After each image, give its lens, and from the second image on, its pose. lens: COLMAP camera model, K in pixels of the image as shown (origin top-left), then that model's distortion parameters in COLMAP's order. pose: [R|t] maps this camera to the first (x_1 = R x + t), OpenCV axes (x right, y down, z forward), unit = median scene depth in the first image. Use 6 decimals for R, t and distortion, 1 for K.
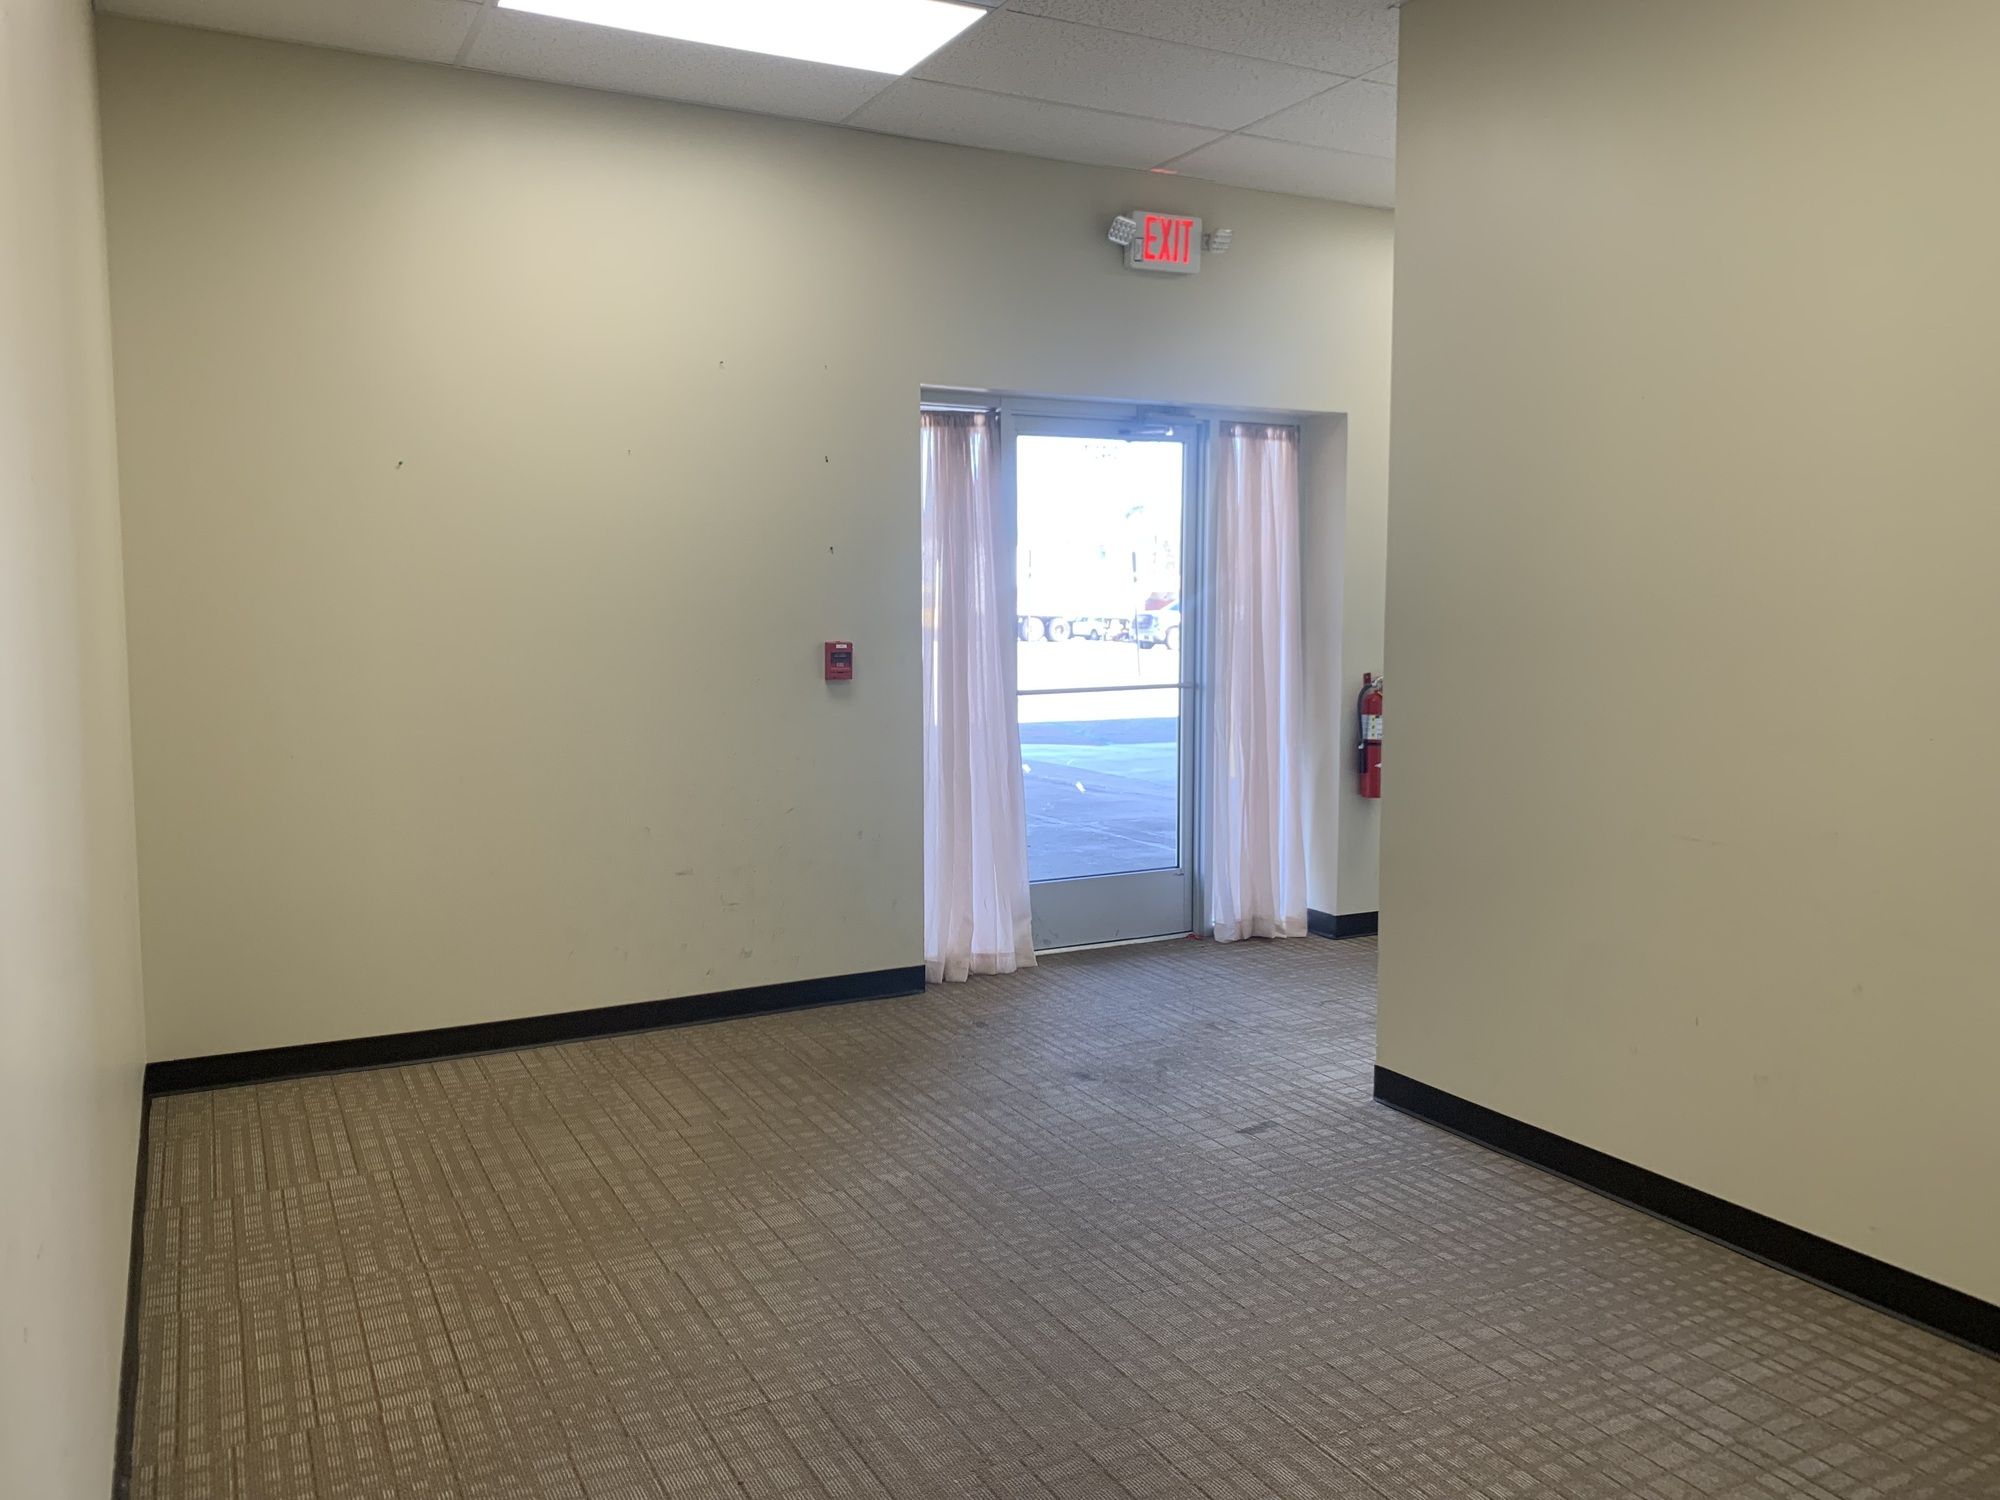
lens RADIAL K [[1517.9, 0, 1001.2], [0, 1517.9, 749.4], [0, 0, 1]] dist [-0.001255, -0.016360]
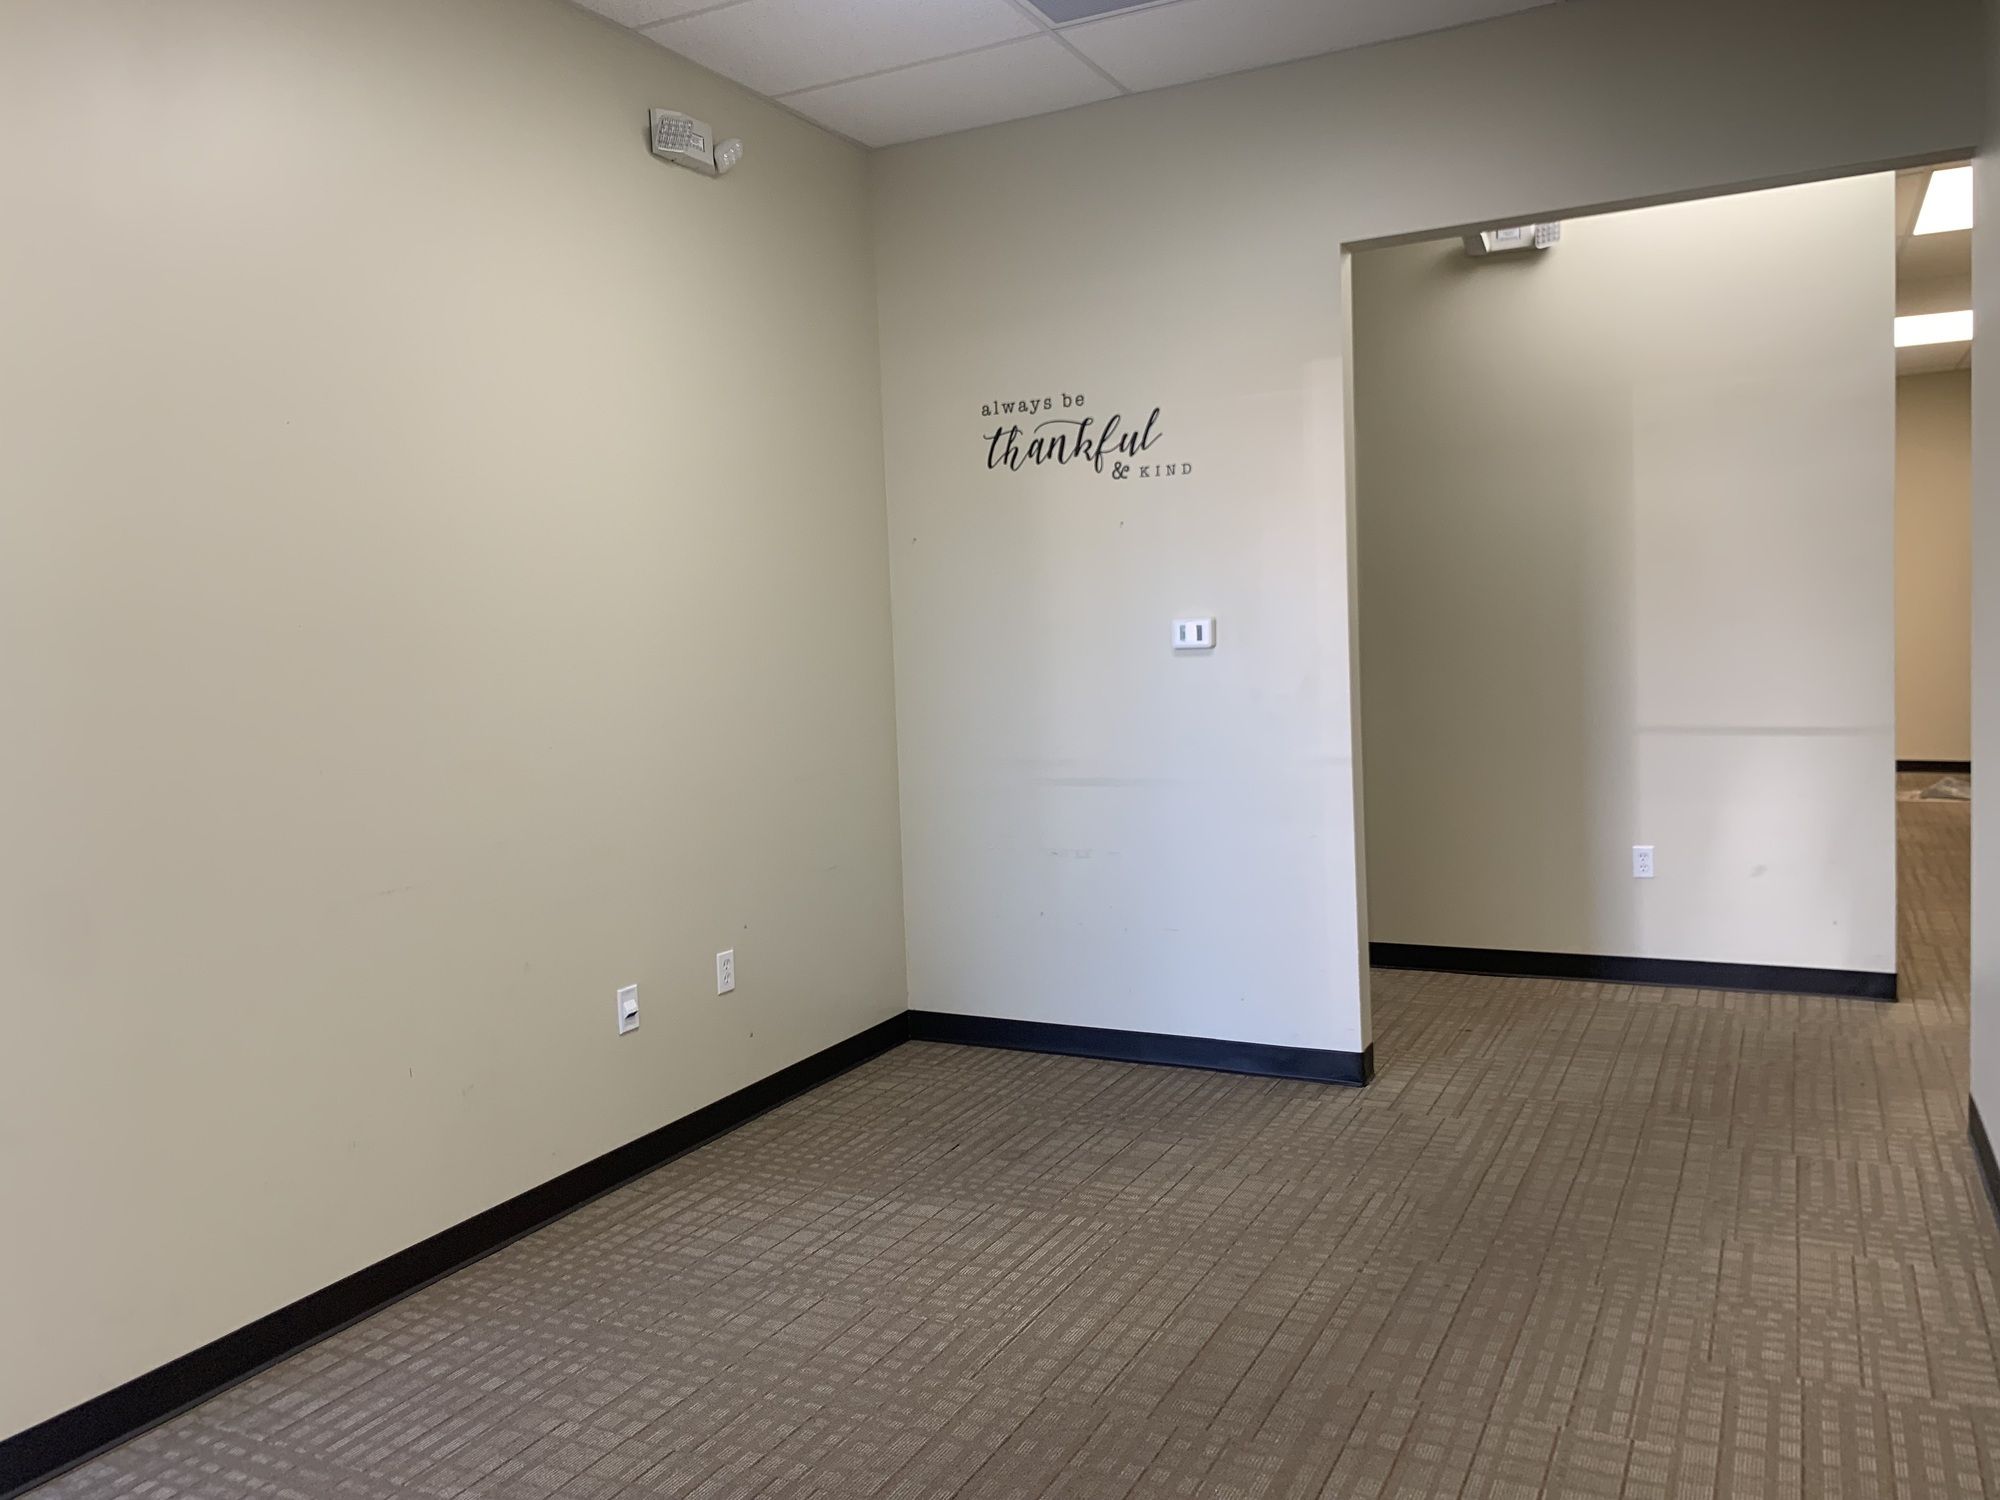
lens RADIAL K [[1517.9, 0, 1001.5], [0, 1517.9, 747.3], [0, 0, 1]] dist [-0.001255, -0.016360]
pose [[-0.569946, -0.041446, 0.820636, -0.606073], [0.122330, 0.983317, 0.134622, -0.121863], [-0.812525, 0.177116, -0.555367, 1.314518]]
